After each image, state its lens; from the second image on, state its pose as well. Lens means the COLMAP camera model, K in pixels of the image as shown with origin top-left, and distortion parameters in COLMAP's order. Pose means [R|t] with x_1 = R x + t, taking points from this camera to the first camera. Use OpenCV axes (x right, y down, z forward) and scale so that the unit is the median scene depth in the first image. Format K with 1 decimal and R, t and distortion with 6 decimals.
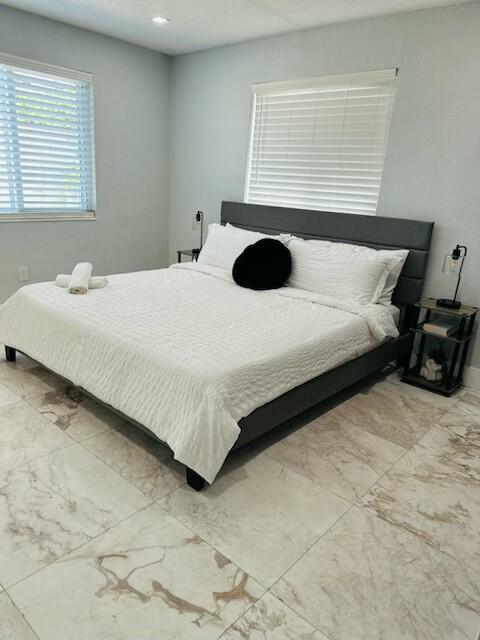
lens RADIAL K [[454.3, 0, 239.5], [0, 454.3, 320.5], [0, 0, 1]] dist [0.004228, -0.005422]
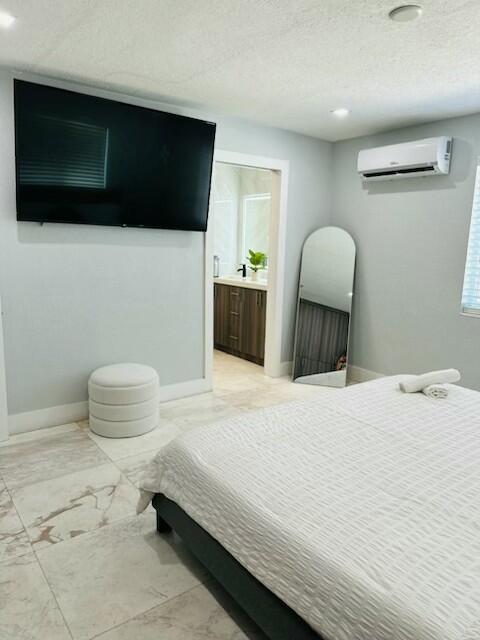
lens RADIAL K [[454.3, 0, 240.1], [0, 454.3, 319.7], [0, 0, 1]] dist [0.004228, -0.005422]
pose [[-0.190909, 0.115439, -0.974796, 1.147445], [-0.338552, 0.924384, 0.175773, -0.475574], [0.921377, 0.363576, -0.137391, 1.450431]]
